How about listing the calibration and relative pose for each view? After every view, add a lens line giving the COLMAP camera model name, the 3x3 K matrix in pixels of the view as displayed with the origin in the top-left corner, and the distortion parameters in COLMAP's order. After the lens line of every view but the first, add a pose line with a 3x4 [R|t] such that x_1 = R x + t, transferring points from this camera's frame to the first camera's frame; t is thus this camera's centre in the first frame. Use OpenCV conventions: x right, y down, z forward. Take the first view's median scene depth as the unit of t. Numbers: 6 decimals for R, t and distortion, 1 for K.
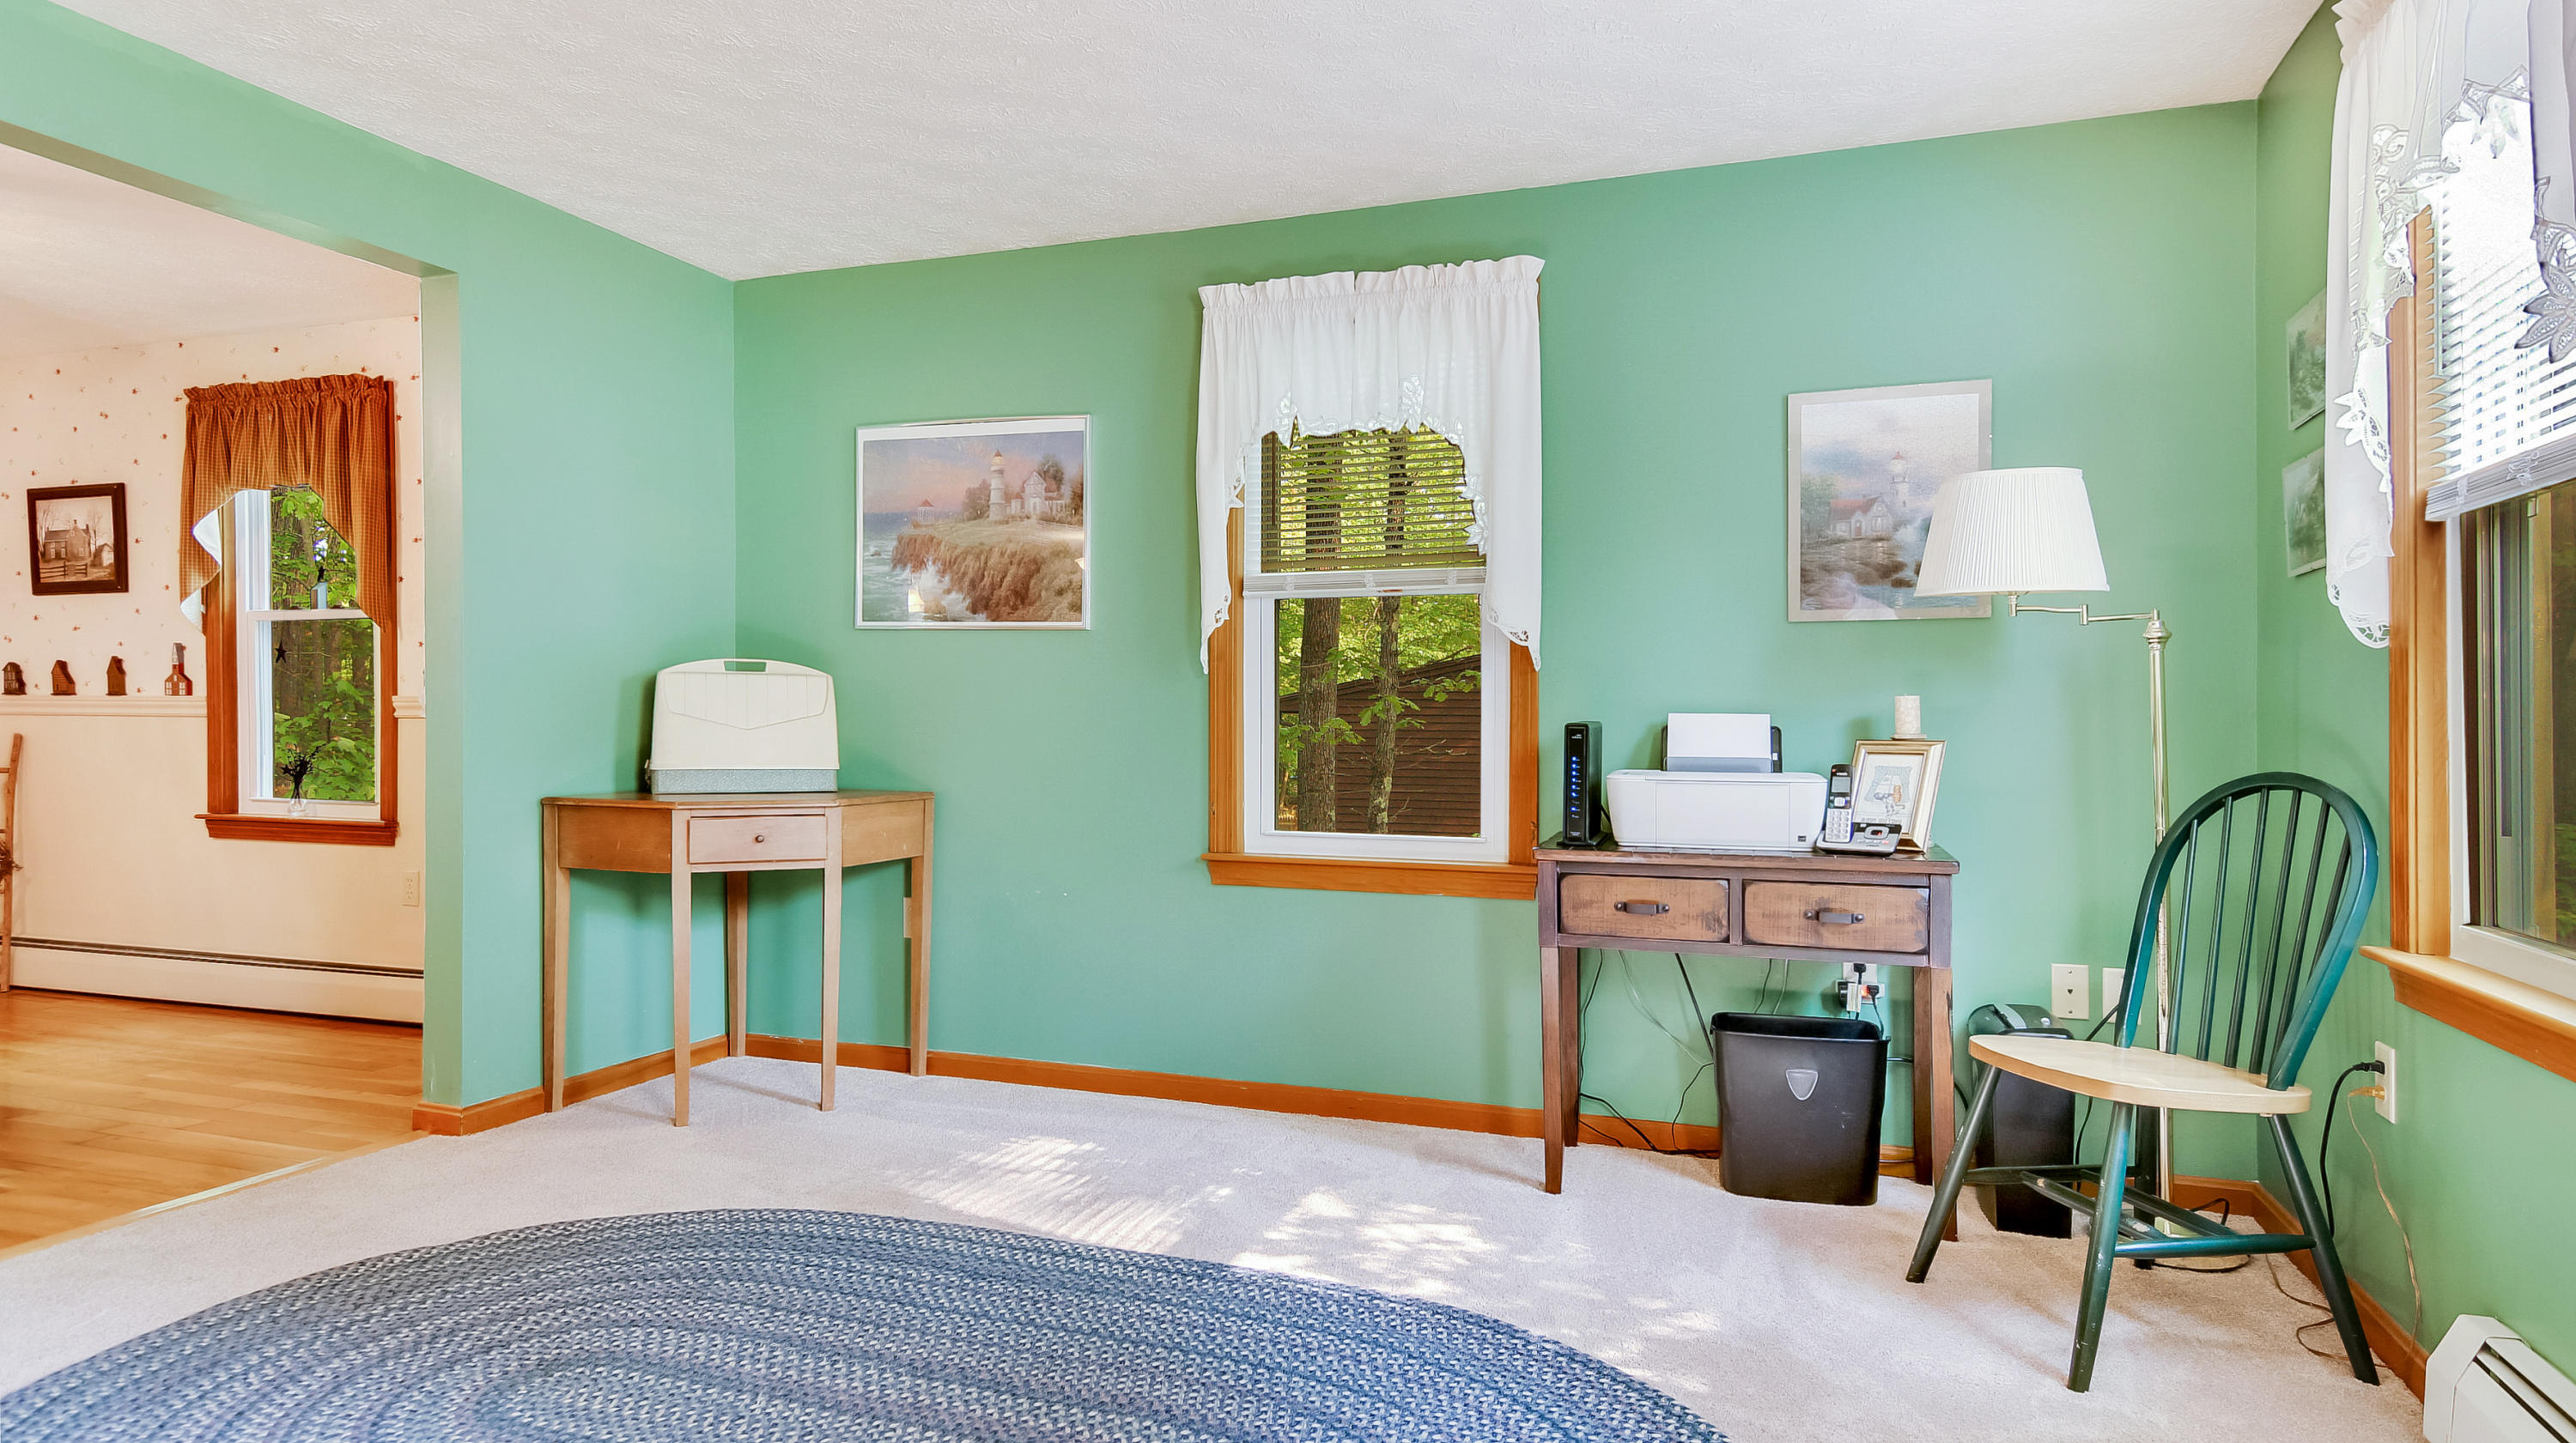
lens RADIAL K [[1411.1, 0, 1292.4], [0, 1411.1, 708.5], [0, 0, 1]] dist [0.004918, 0.000304]
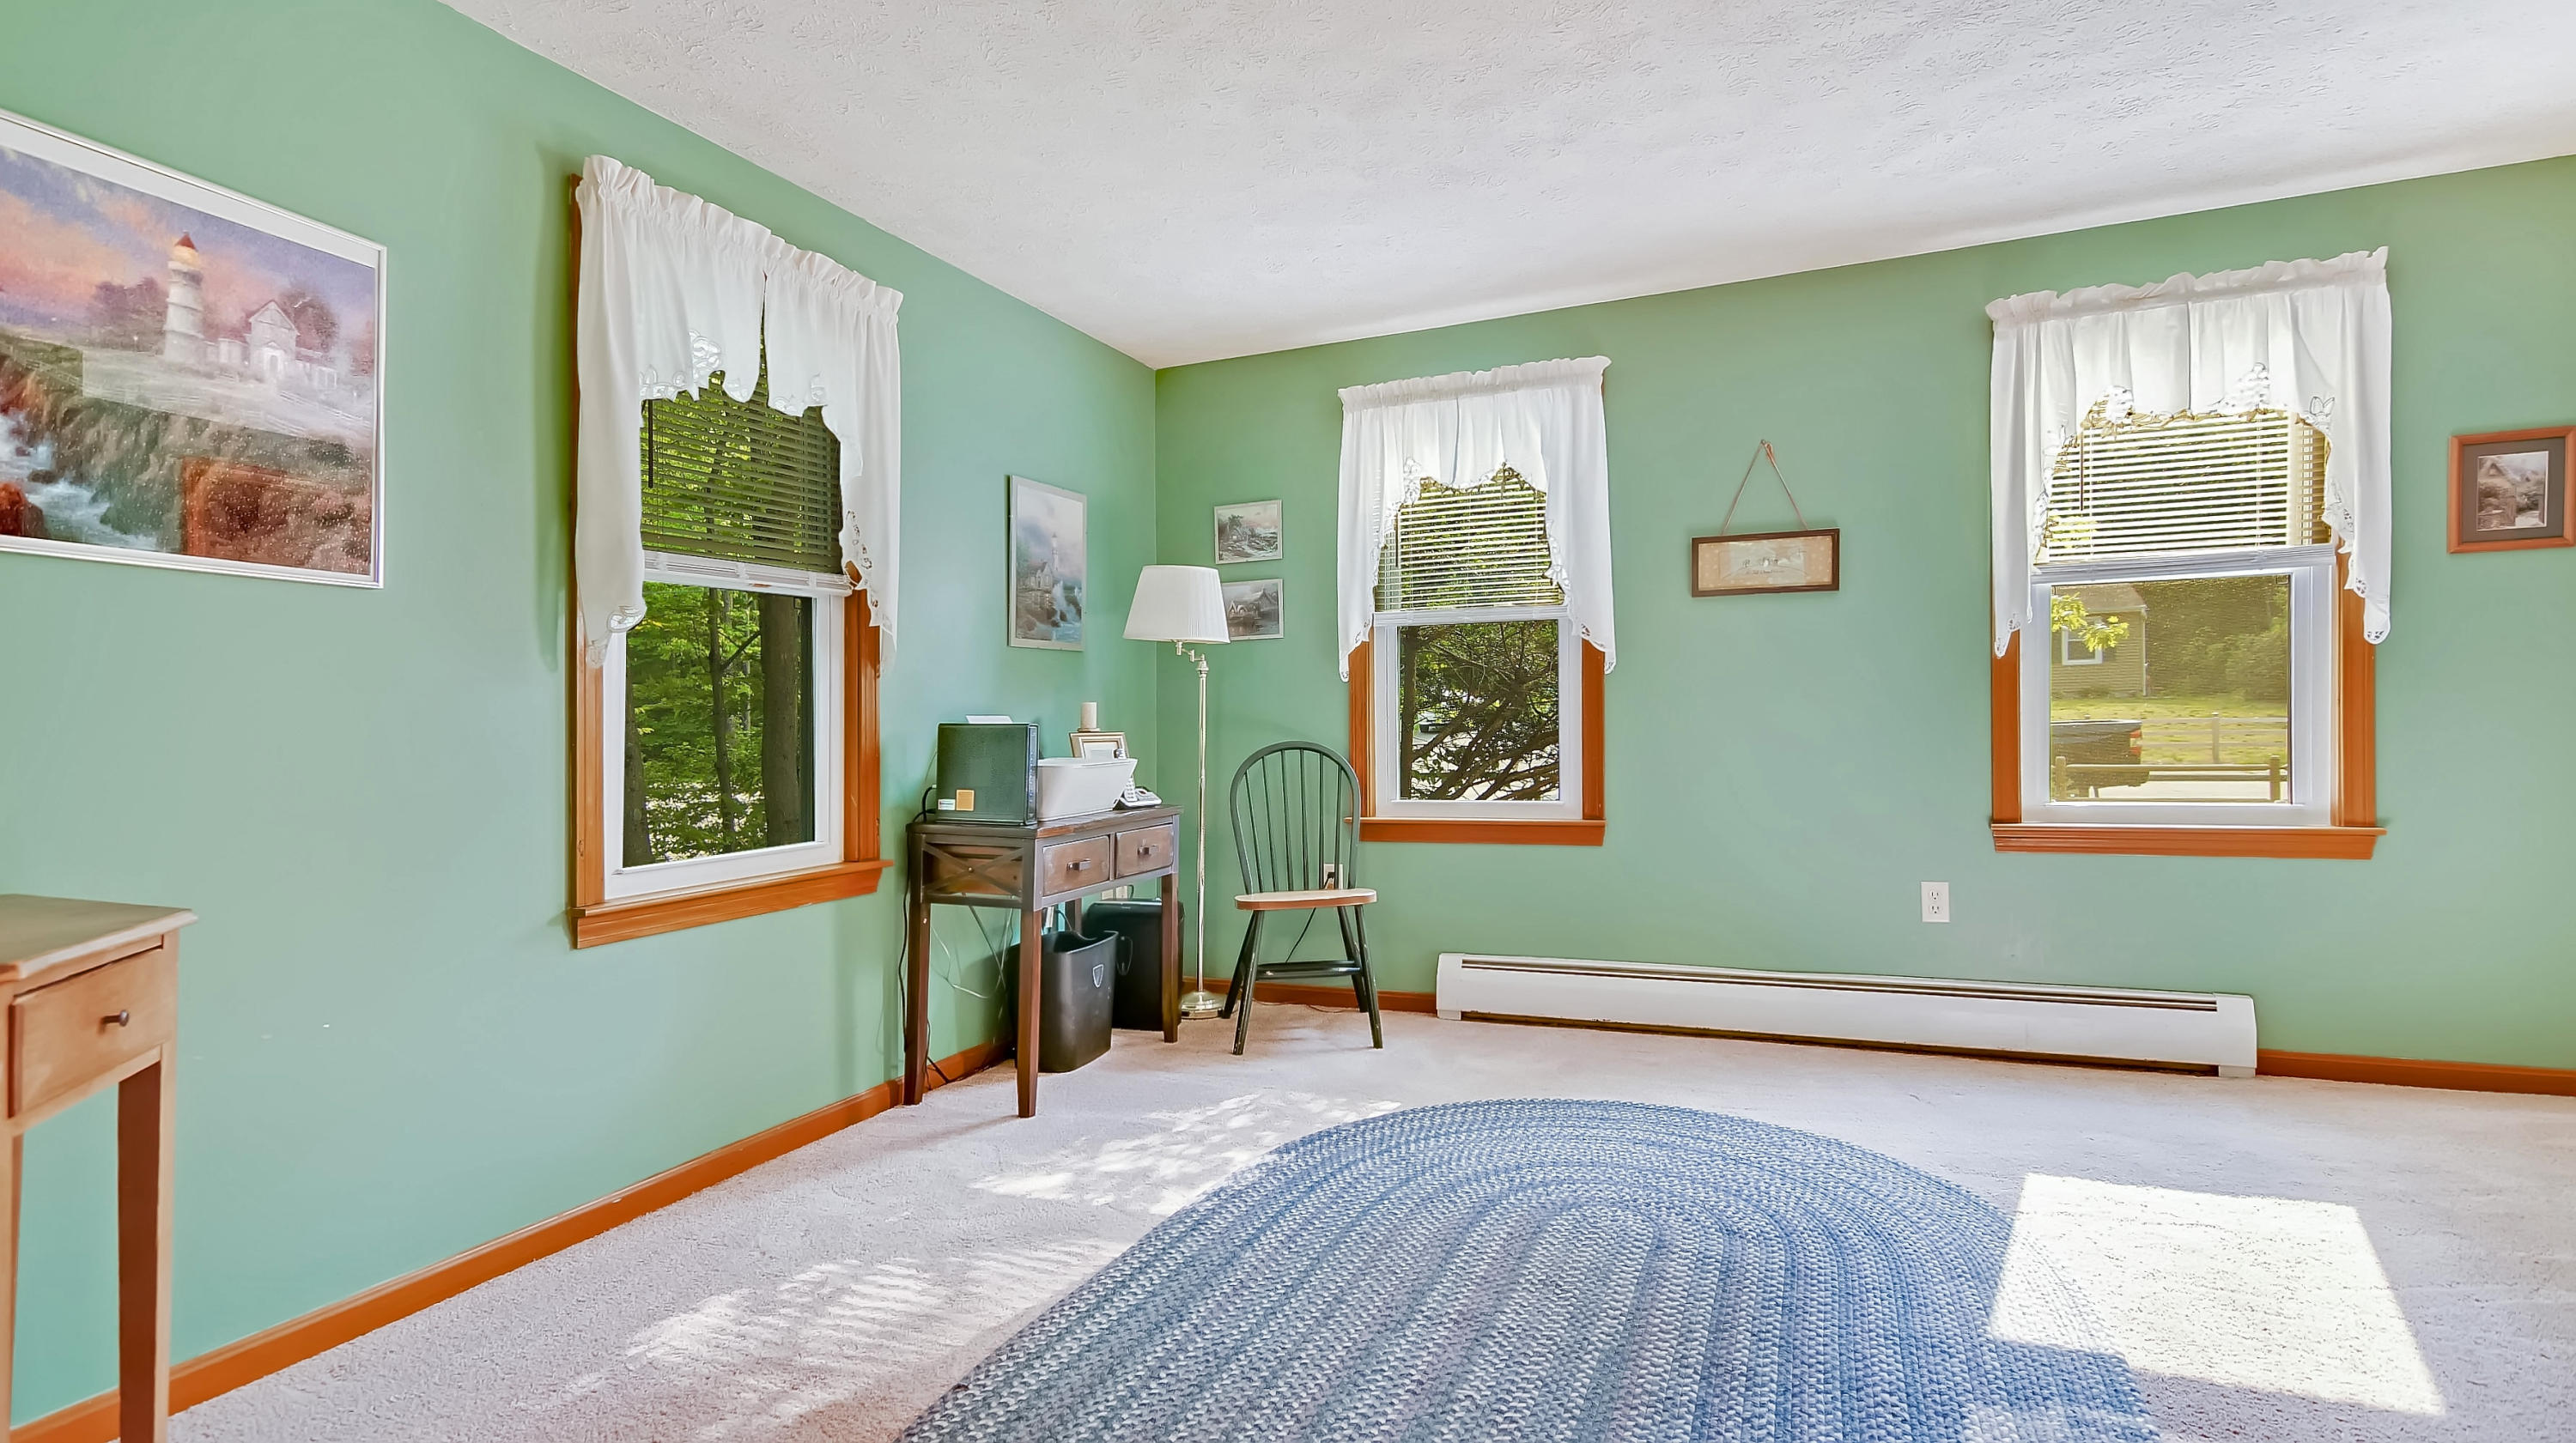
lens RADIAL K [[1252.5, 0, 1288.7], [0, 1252.5, 716.3], [0, 0, 1]] dist [-0.000329, -0.000311]
pose [[0.049822, -0.006902, 0.998734, -0.779378], [0.002429, 0.999974, 0.006790, -0.002987], [-0.998755, 0.002087, 0.049838, 0.657466]]
